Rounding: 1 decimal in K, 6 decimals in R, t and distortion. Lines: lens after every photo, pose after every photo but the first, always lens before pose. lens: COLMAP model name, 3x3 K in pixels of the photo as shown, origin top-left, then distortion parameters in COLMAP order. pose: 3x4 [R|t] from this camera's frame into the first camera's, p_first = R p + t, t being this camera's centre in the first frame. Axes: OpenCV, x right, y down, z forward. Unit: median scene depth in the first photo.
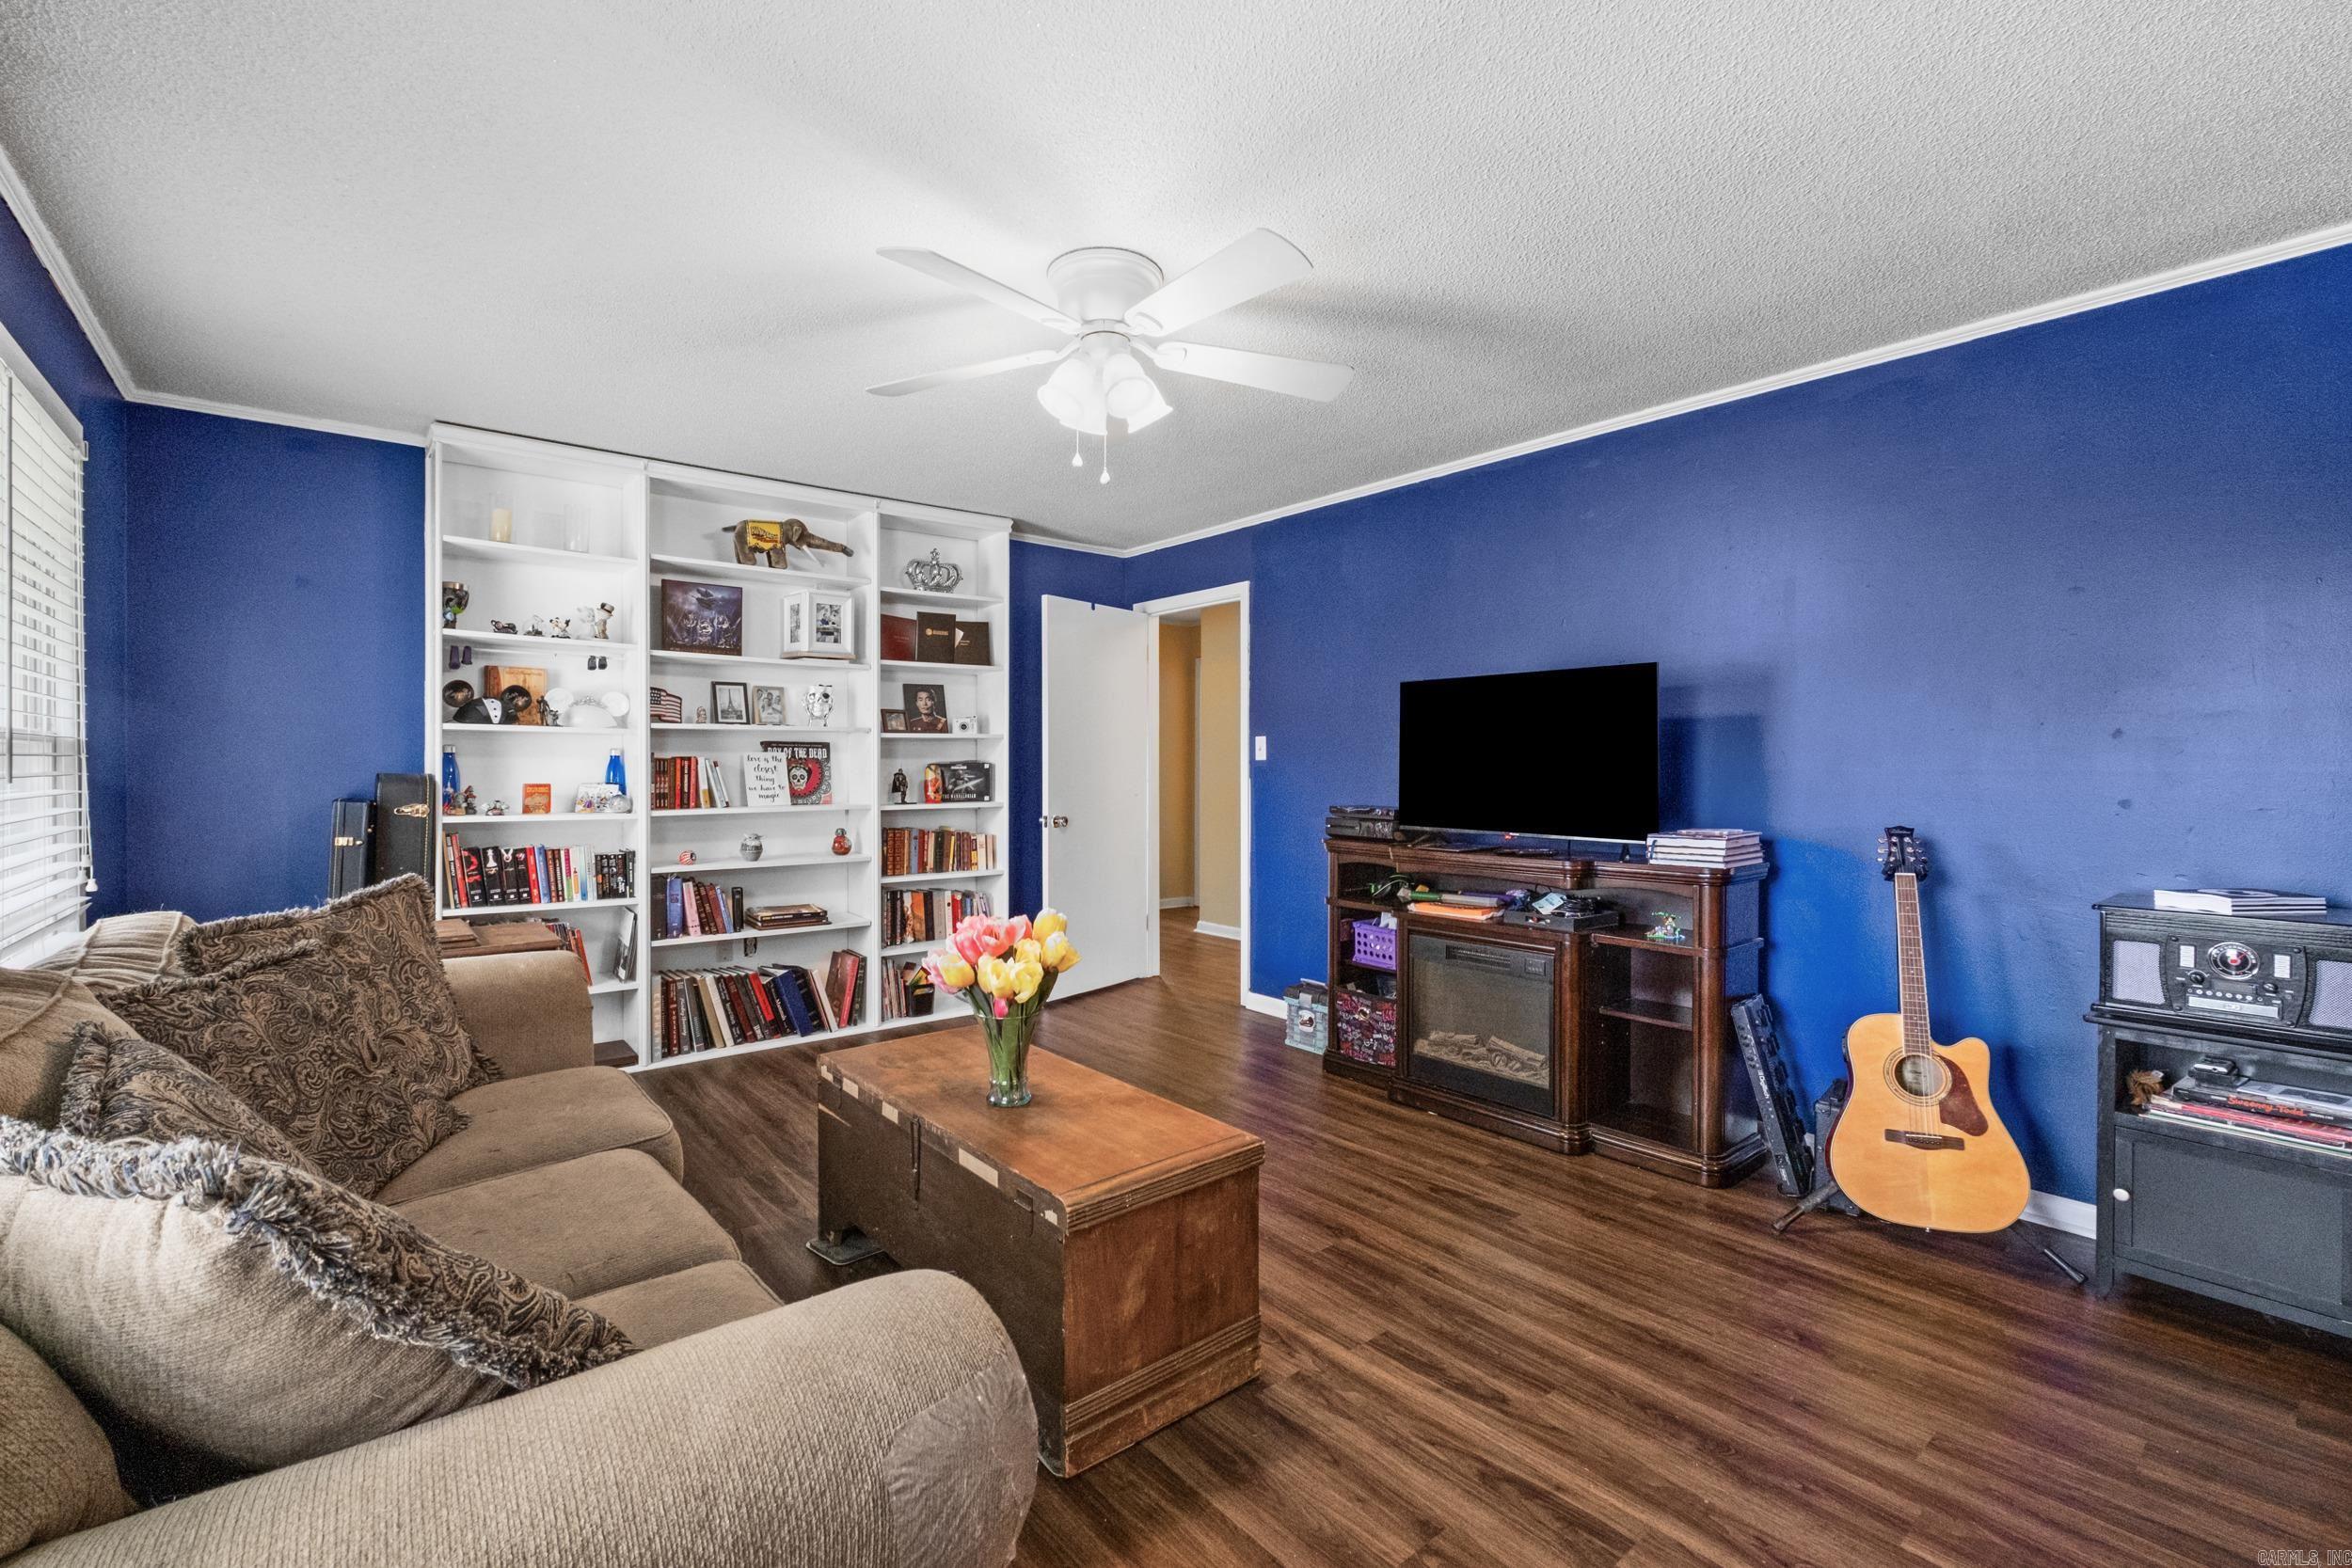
lens RADIAL K [[1024.3, 0, 1163.1], [0, 1024.3, 778.8], [0, 0, 1]] dist [-0.007816, 0.000278]
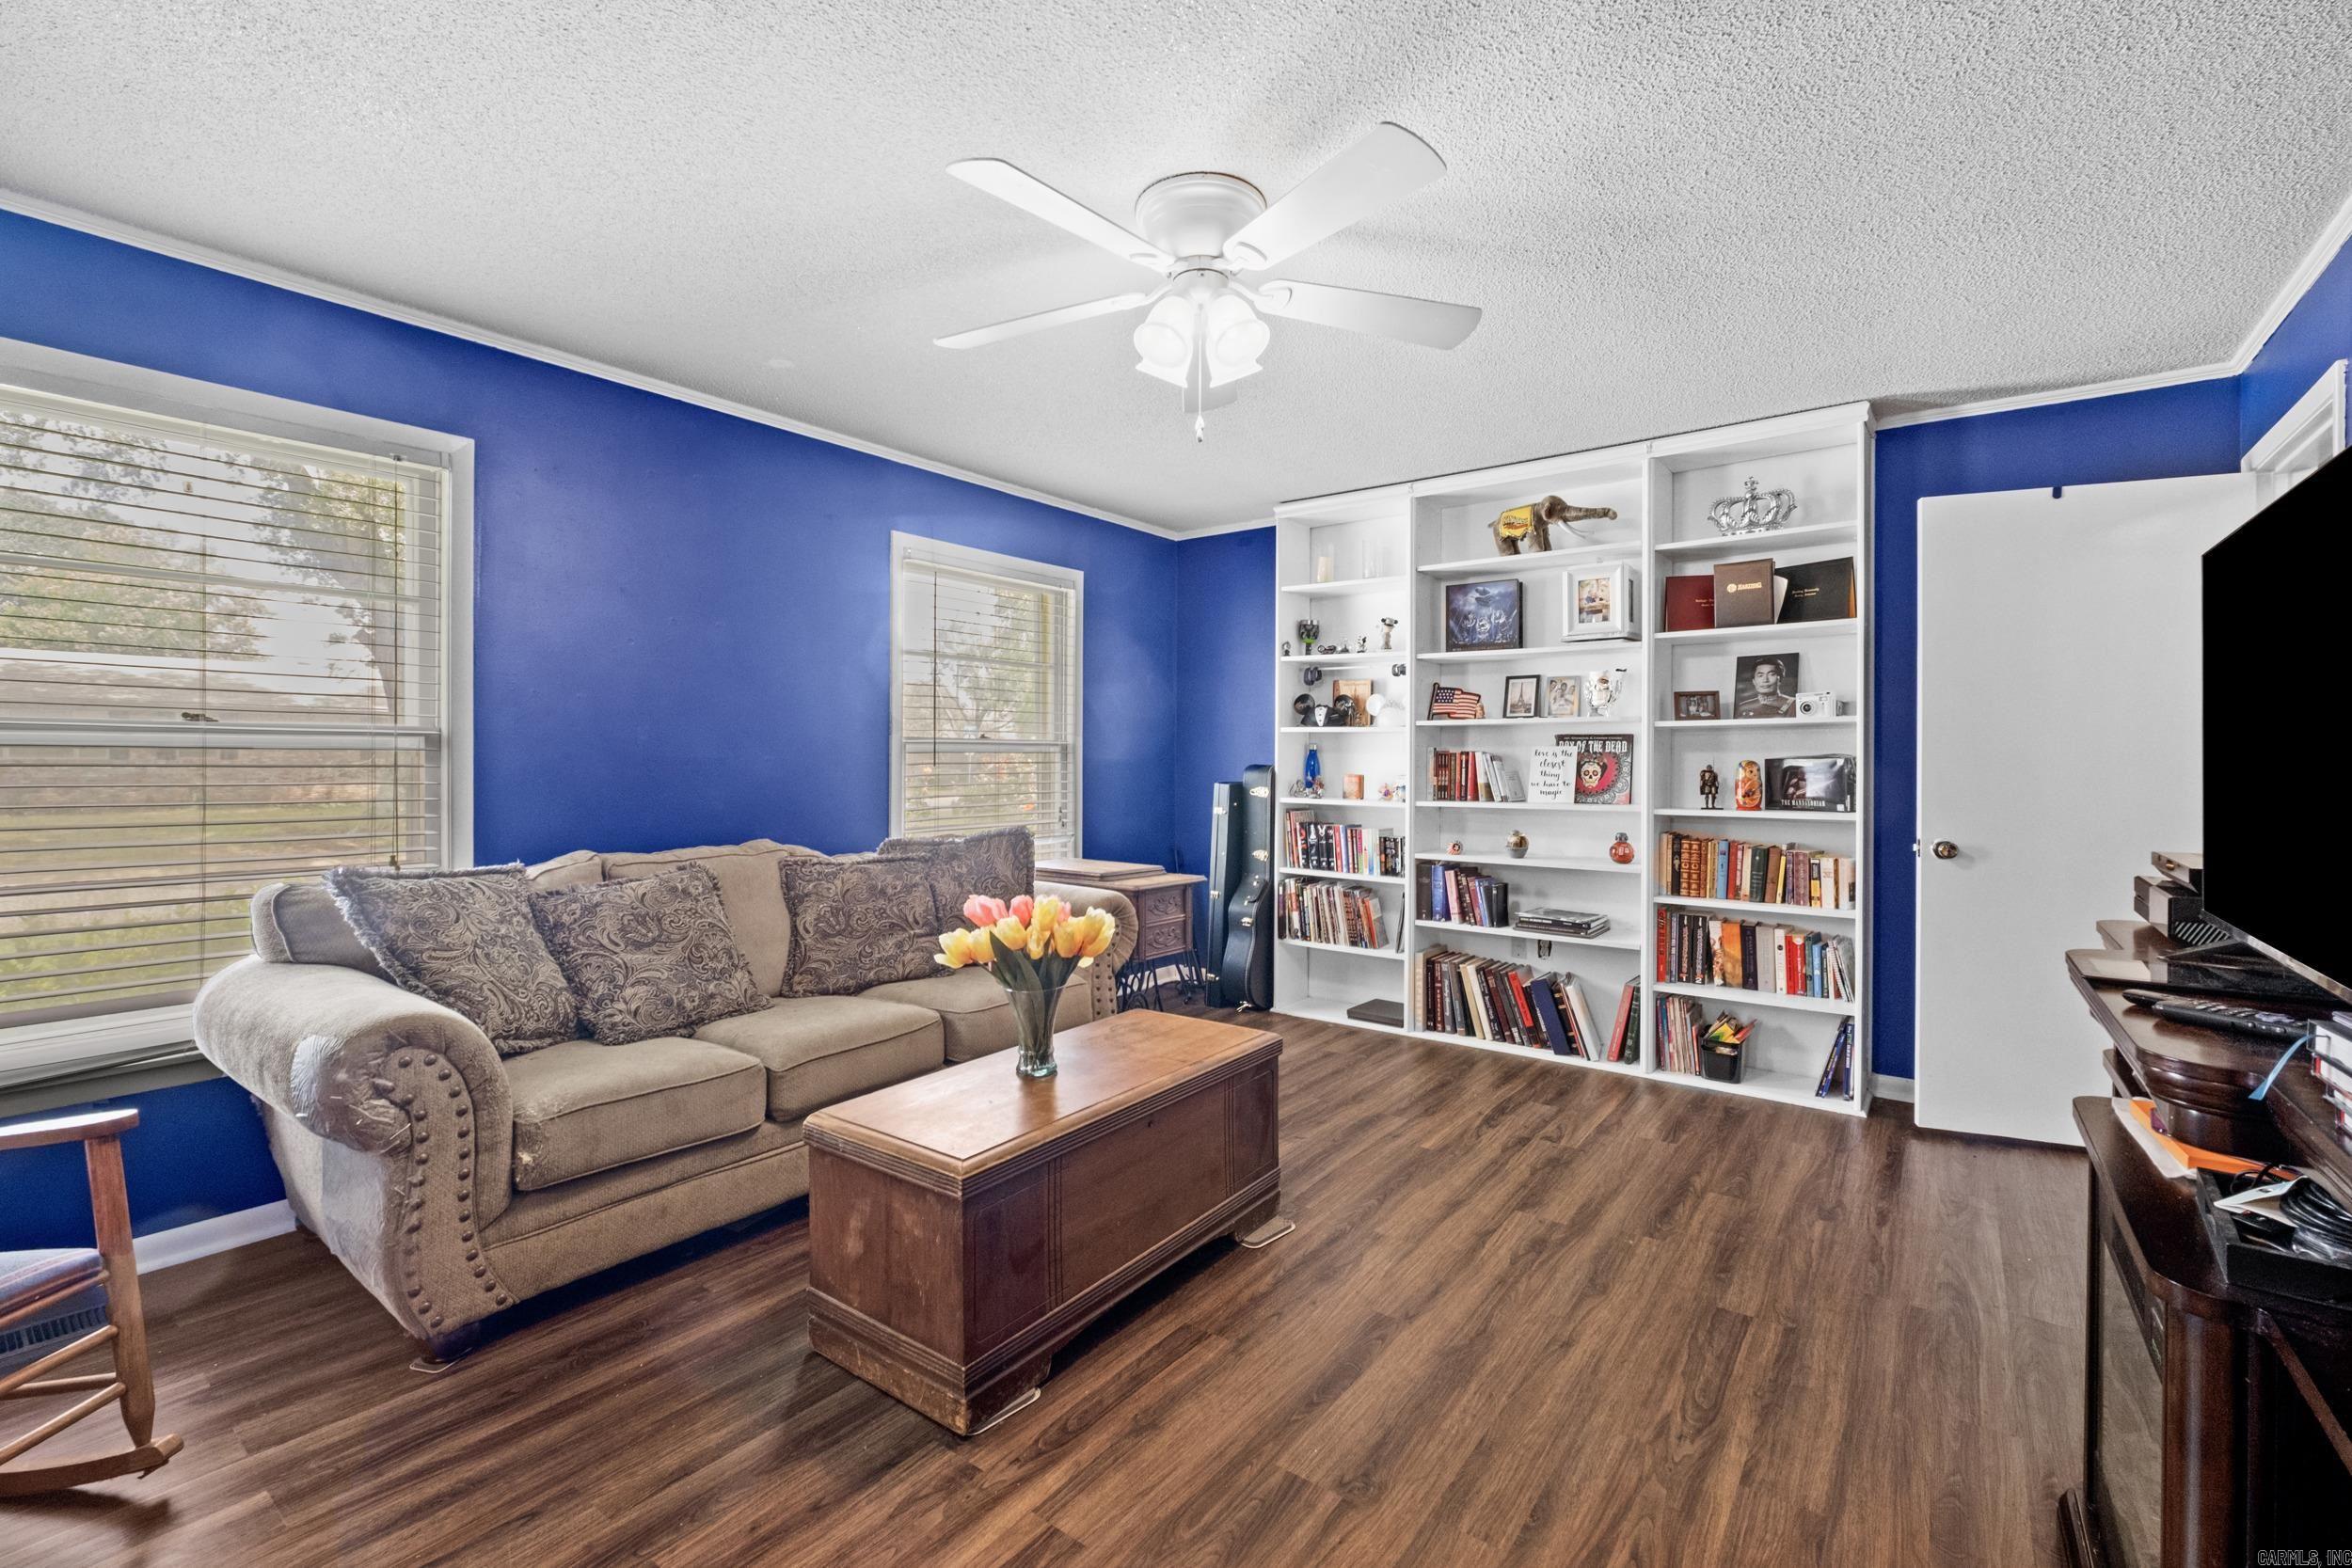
lens RADIAL K [[1024.3, 0, 1160.6], [0, 1024.3, 765.1], [0, 0, 1]] dist [-0.007816, 0.000278]
pose [[0.228374, 0.007183, -0.973547, 0.467634], [-0.015646, 0.999871, 0.003706, -0.006517], [0.973448, 0.014386, 0.228457, 0.444243]]
